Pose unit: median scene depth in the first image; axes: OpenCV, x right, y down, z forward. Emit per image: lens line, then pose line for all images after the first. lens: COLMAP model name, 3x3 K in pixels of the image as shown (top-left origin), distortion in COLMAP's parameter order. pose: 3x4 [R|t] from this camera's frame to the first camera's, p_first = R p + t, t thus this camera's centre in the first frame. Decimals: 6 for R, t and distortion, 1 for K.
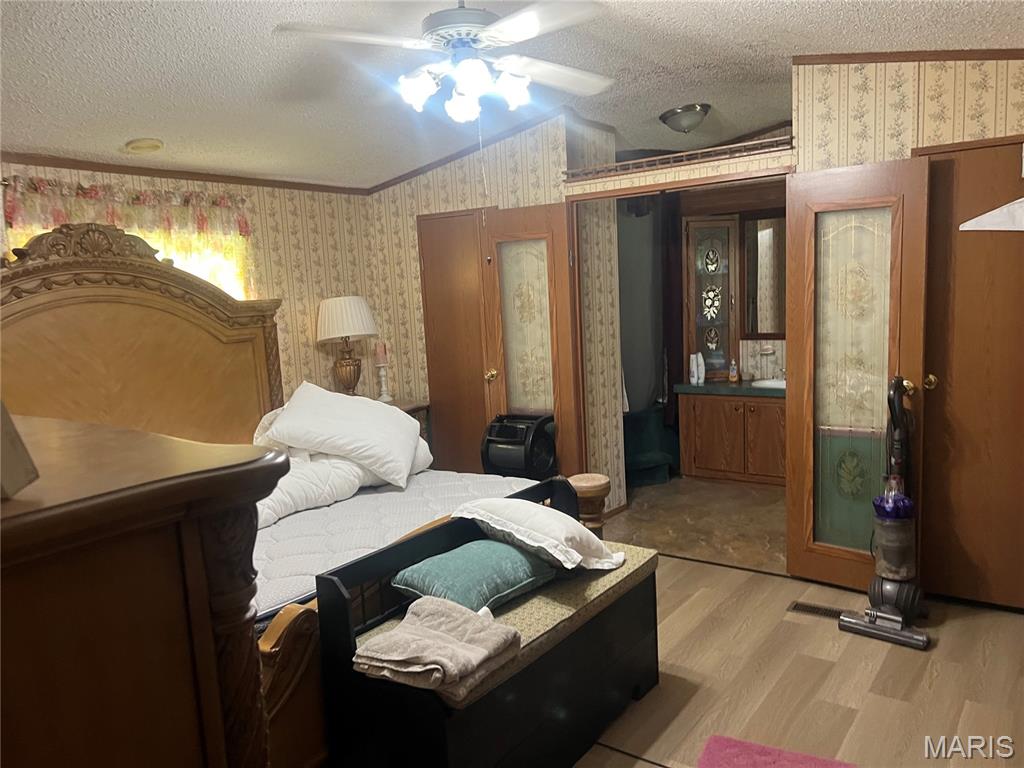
lens RADIAL K [[772.6, 0, 506.3], [0, 772.6, 387.1], [0, 0, 1]] dist [0.047782, -0.060569]
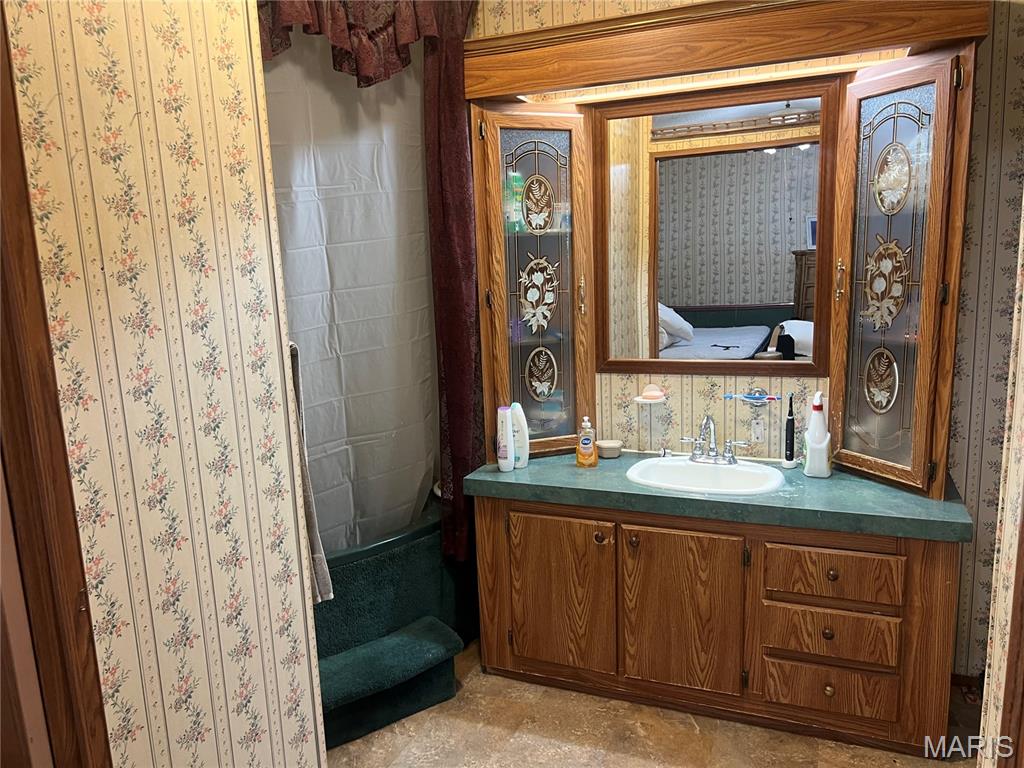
lens RADIAL K [[772.6, 0, 514.7], [0, 772.6, 389.2], [0, 0, 1]] dist [0.047782, -0.060569]
pose [[0.970684, -0.027636, 0.238766, 0.137341], [0.019757, 0.999180, 0.035332, -0.069293], [-0.239546, -0.029579, 0.970434, 0.548833]]
